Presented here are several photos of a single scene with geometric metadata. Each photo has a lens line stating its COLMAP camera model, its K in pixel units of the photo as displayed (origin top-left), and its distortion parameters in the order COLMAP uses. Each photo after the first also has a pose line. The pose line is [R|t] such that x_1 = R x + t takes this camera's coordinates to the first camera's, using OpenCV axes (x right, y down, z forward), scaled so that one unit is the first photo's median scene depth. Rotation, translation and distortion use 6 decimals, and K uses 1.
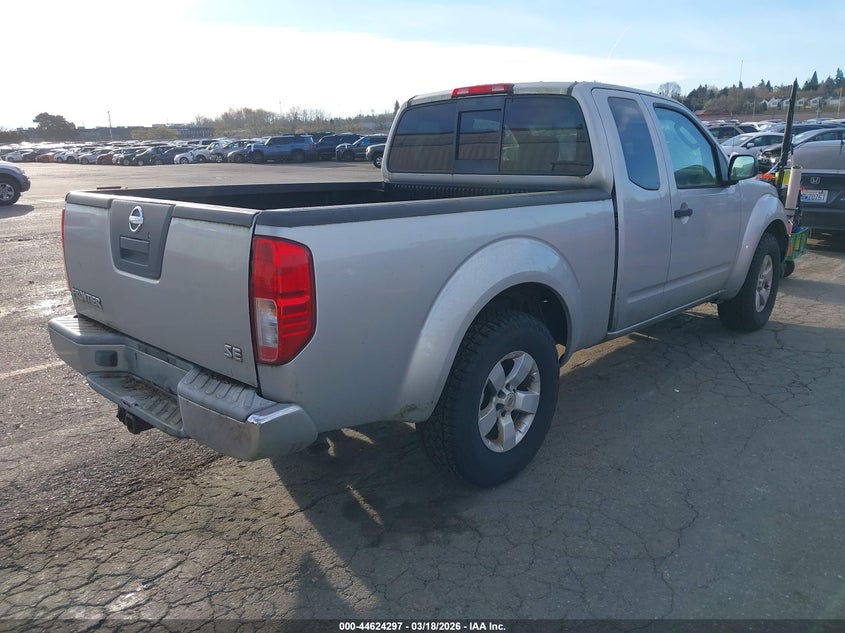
lens RADIAL K [[668.4, 0, 423.6], [0, 668.4, 314.8], [0, 0, 1]] dist [0.015109, 0.002152]
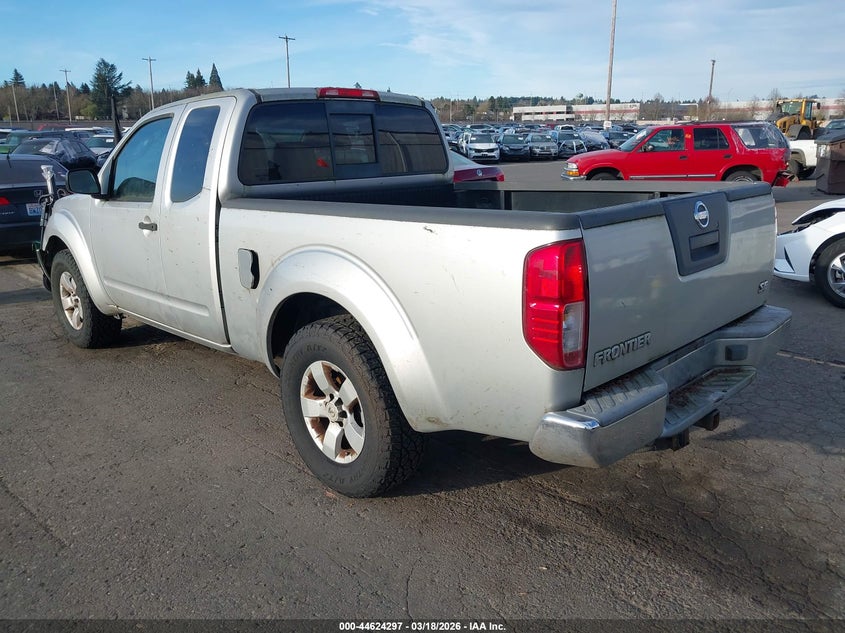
lens RADIAL K [[668.4, 0, 423.1], [0, 668.4, 318.0], [0, 0, 1]] dist [0.015109, 0.002152]
pose [[0.020763, -0.233535, 0.972127, -0.946933], [0.259439, 0.940287, 0.220345, -0.213792], [-0.965536, 0.247633, 0.080111, 0.899197]]
